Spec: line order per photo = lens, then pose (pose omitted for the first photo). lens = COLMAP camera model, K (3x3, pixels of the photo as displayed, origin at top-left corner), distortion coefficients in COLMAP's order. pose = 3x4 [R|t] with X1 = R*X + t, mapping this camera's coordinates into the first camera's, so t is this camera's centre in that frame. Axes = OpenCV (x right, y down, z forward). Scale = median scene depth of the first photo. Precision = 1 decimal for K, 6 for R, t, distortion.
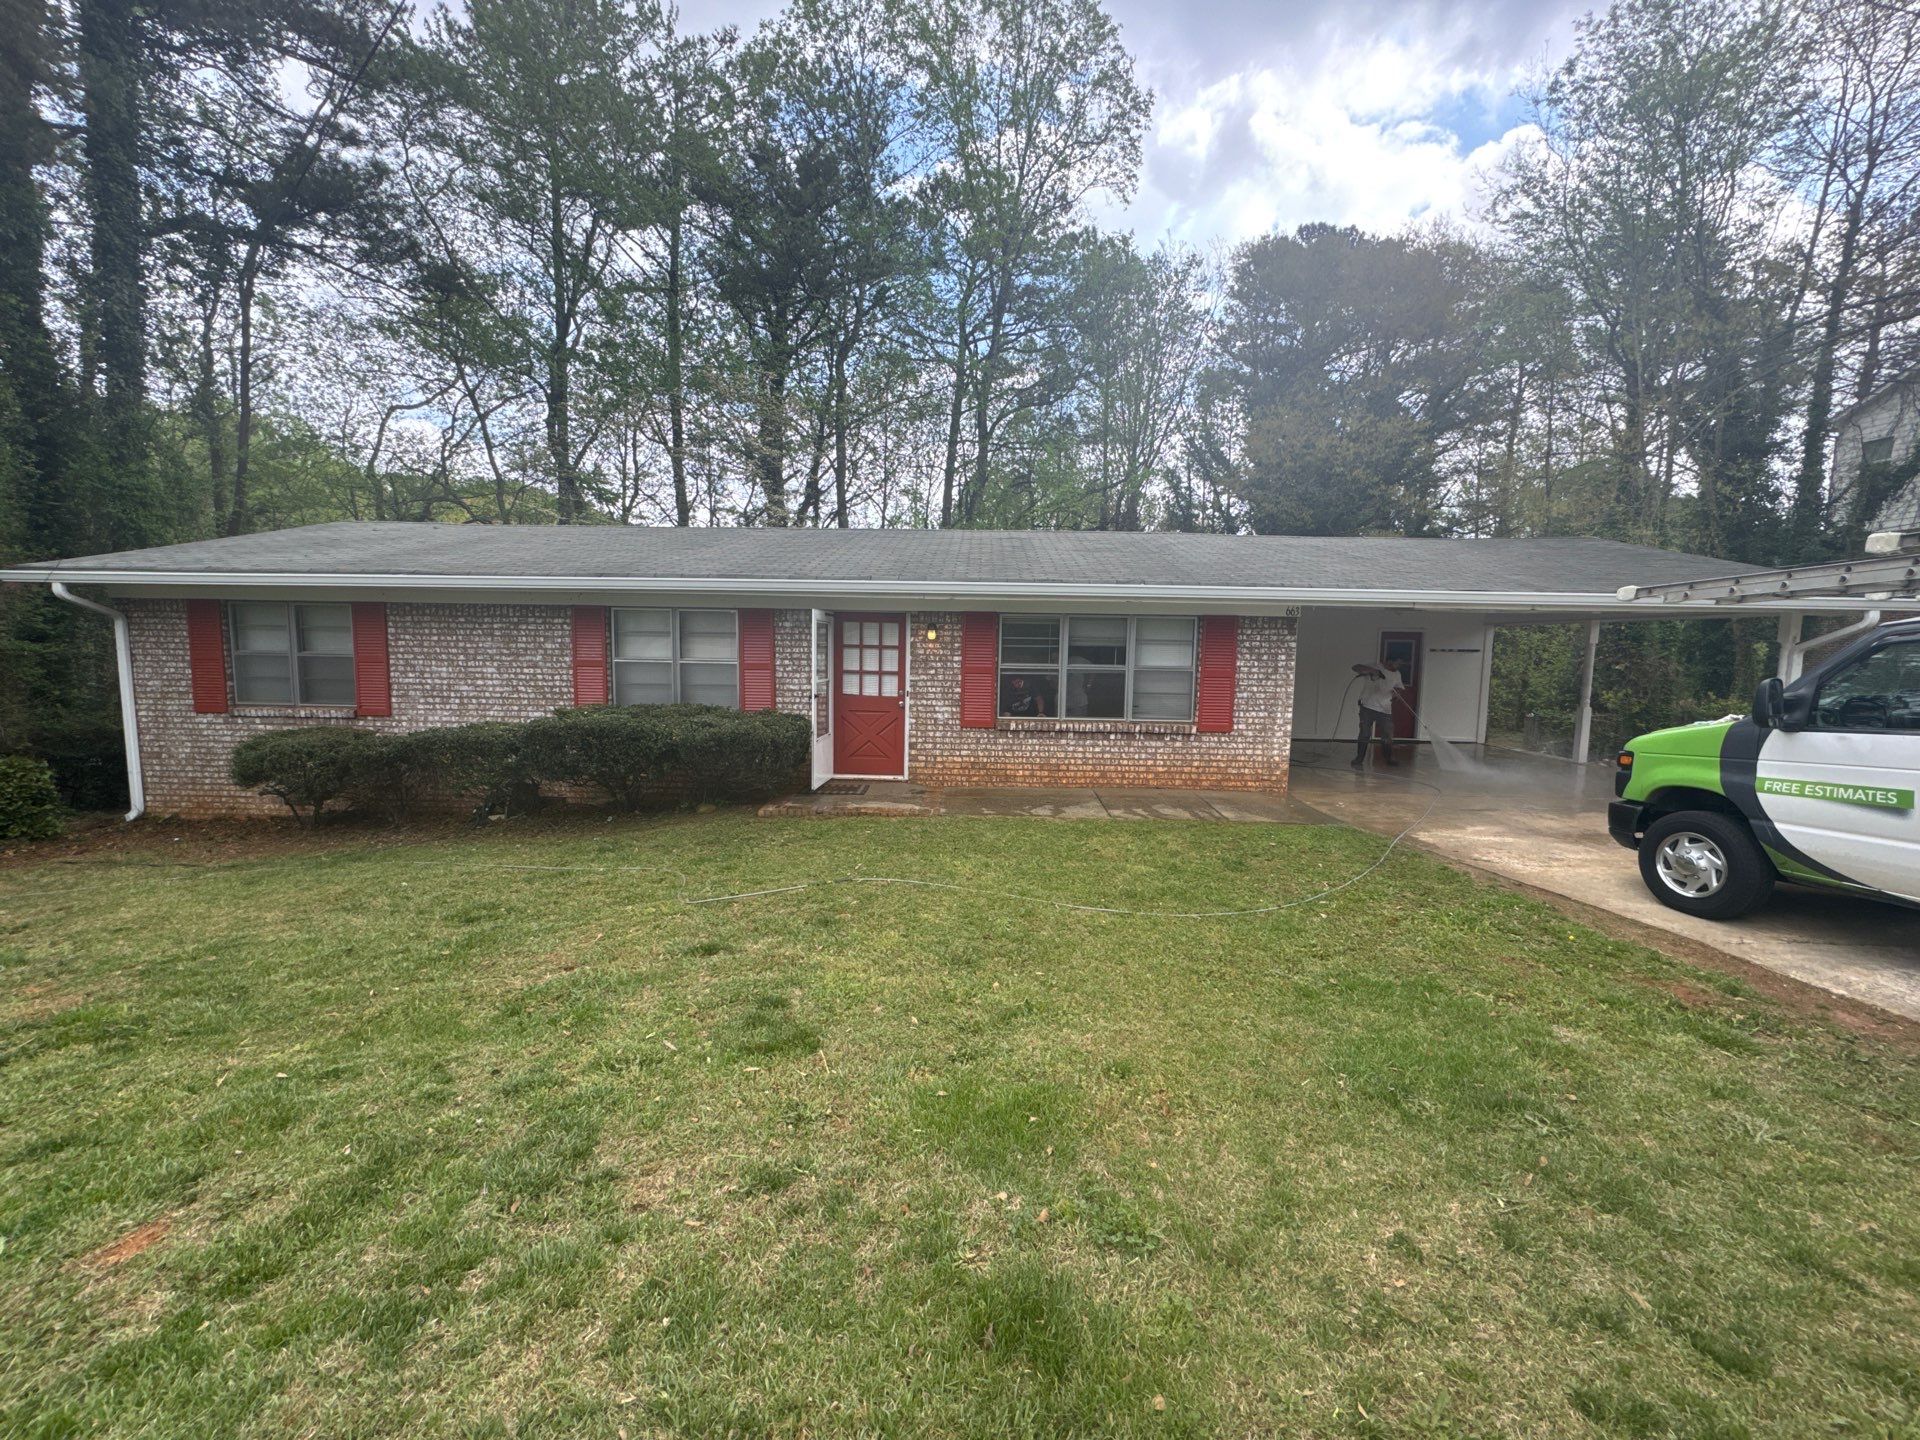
lens RADIAL K [[769.8, 0, 958.6], [0, 769.8, 720.9], [0, 0, 1]] dist [-0.007654, -0.000202]
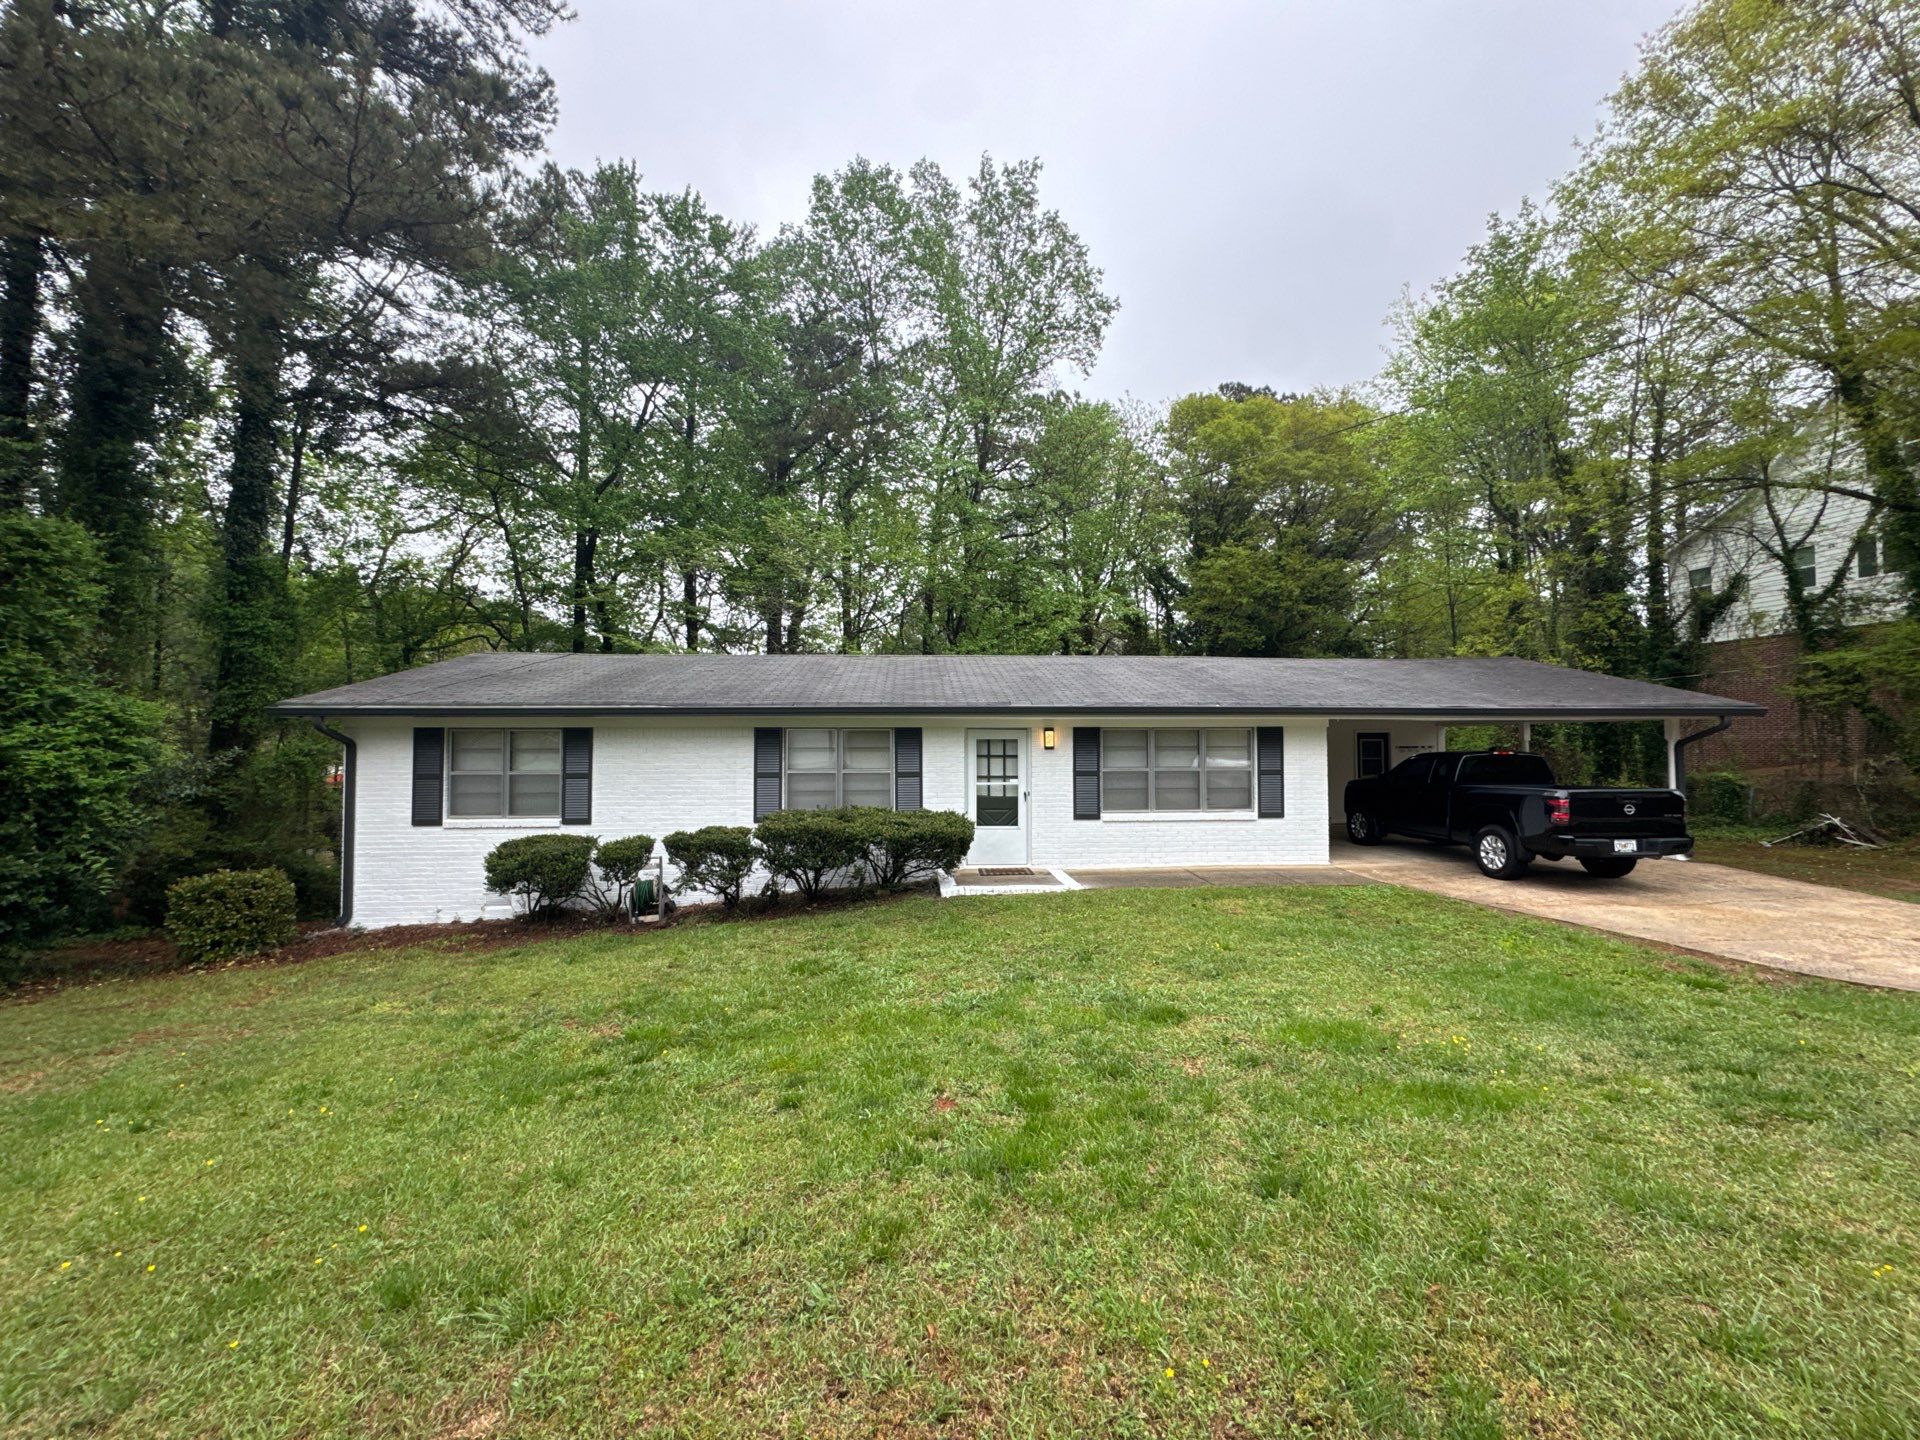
lens RADIAL K [[783.7, 0, 961.4], [0, 783.7, 725.2], [0, 0, 1]] dist [0.000329, -0.000087]
pose [[0.994577, -0.022234, 0.101601, -0.138168], [0.035189, 0.991208, -0.127552, 0.006338], [-0.097872, 0.130435, 0.986614, -0.120068]]
